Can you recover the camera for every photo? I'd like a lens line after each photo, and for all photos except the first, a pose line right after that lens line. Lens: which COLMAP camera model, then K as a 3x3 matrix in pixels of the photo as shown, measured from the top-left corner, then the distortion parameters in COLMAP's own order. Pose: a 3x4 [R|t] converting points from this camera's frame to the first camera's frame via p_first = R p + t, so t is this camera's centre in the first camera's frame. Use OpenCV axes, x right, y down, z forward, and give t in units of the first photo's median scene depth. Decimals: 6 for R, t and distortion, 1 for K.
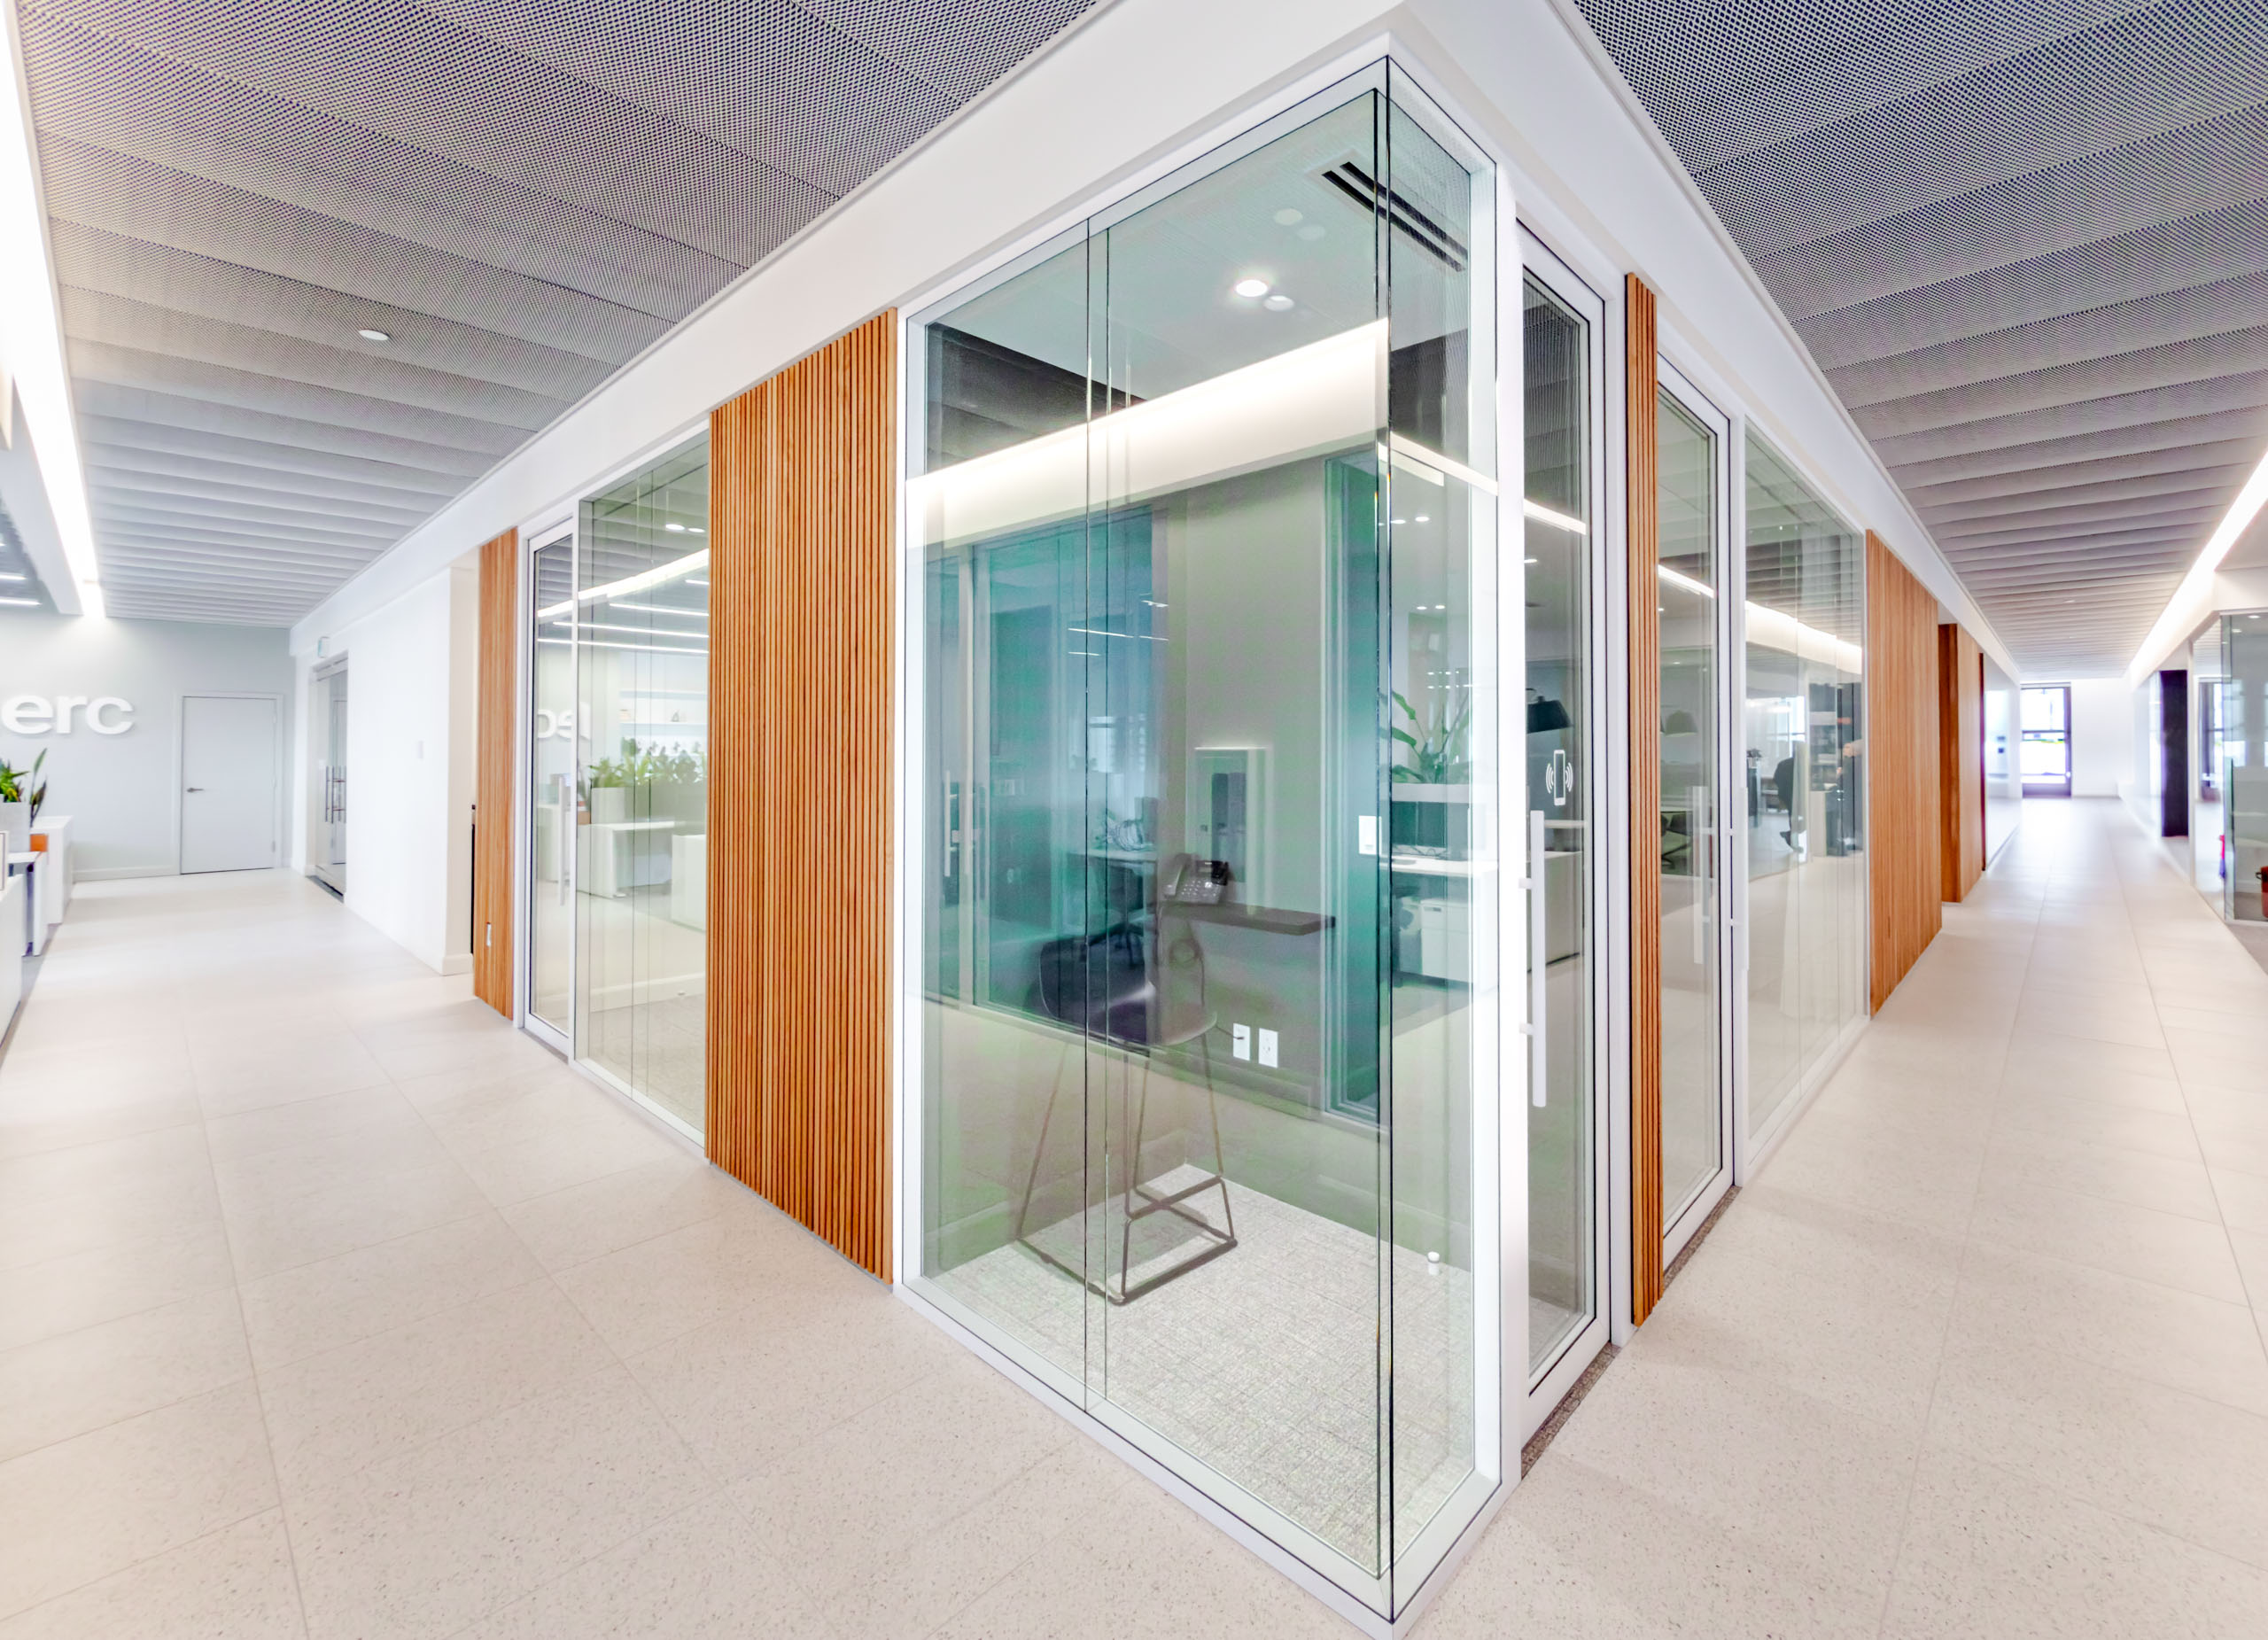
lens RADIAL K [[876.2, 0, 1139.8], [0, 876.2, 752.3], [0, 0, 1]] dist [-0.000602, 0.000030]
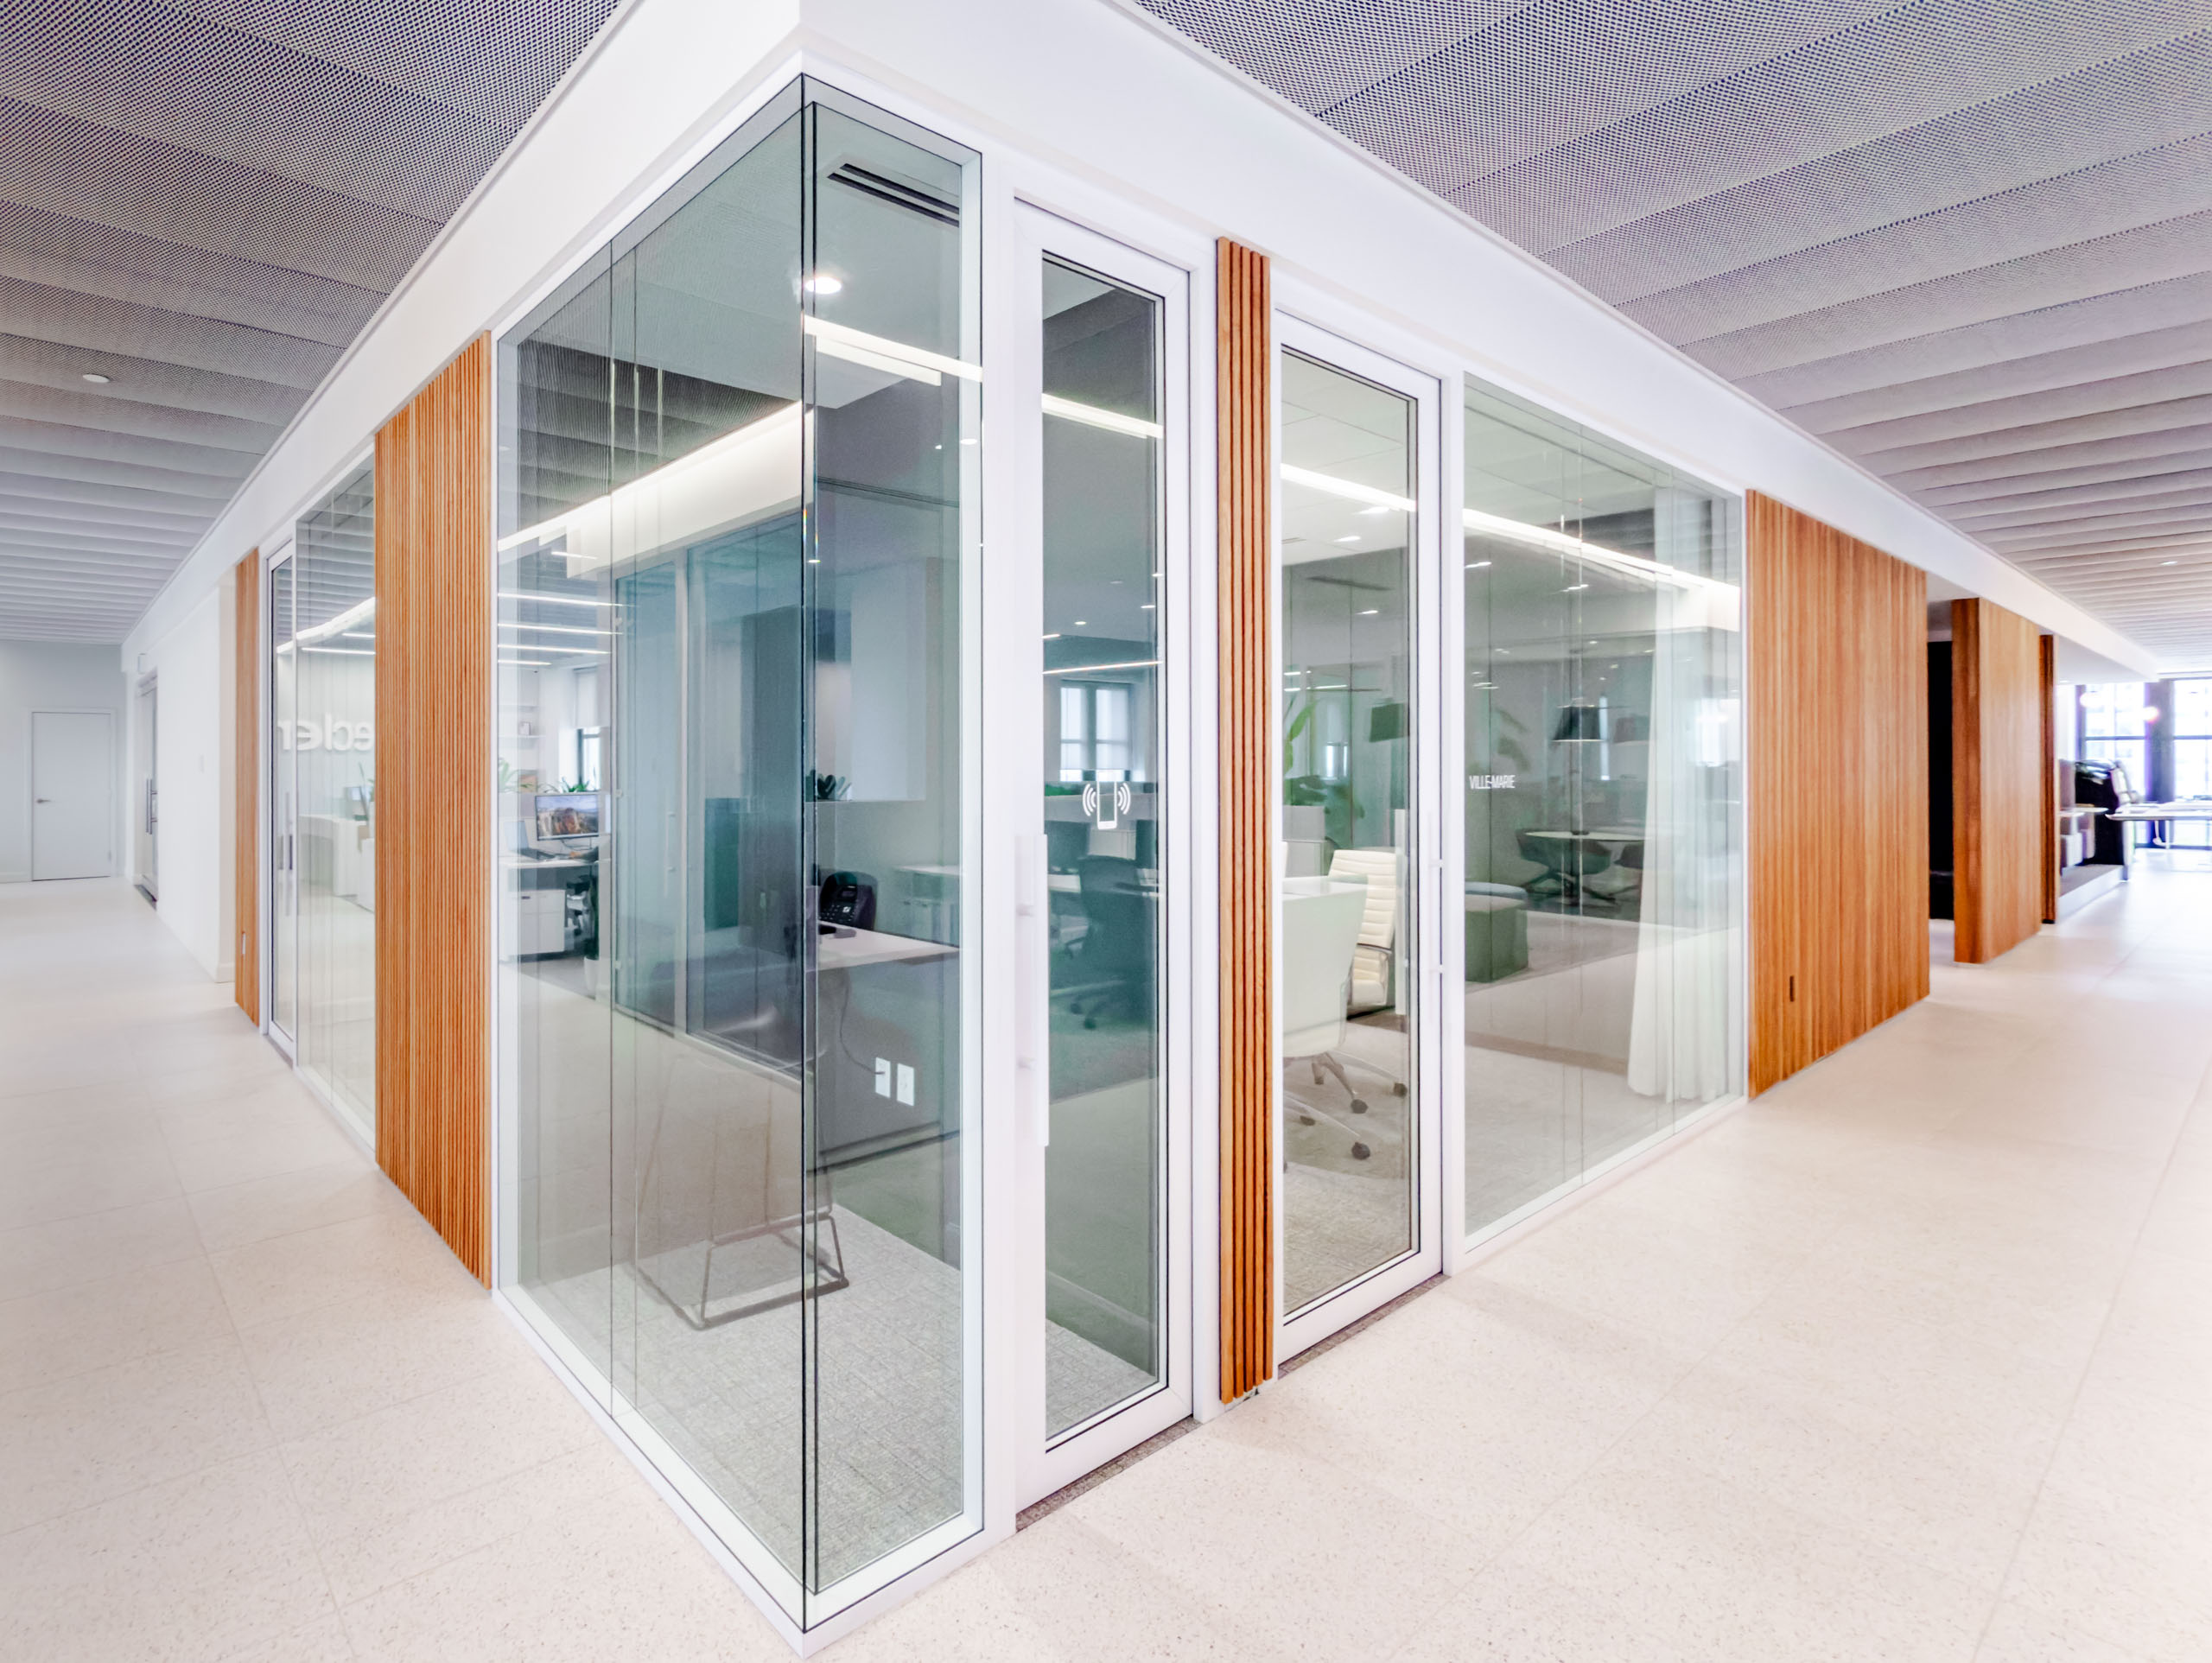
lens RADIAL K [[988.3, 0, 821.3], [0, 988.3, 776.2], [0, 0, 1]] dist [-0.001629, -0.000415]
pose [[0.985526, 0.002073, -0.169509, 0.219893], [-0.000035, 0.999928, 0.012028, -0.004517], [0.169522, -0.011848, 0.985455, -0.048668]]
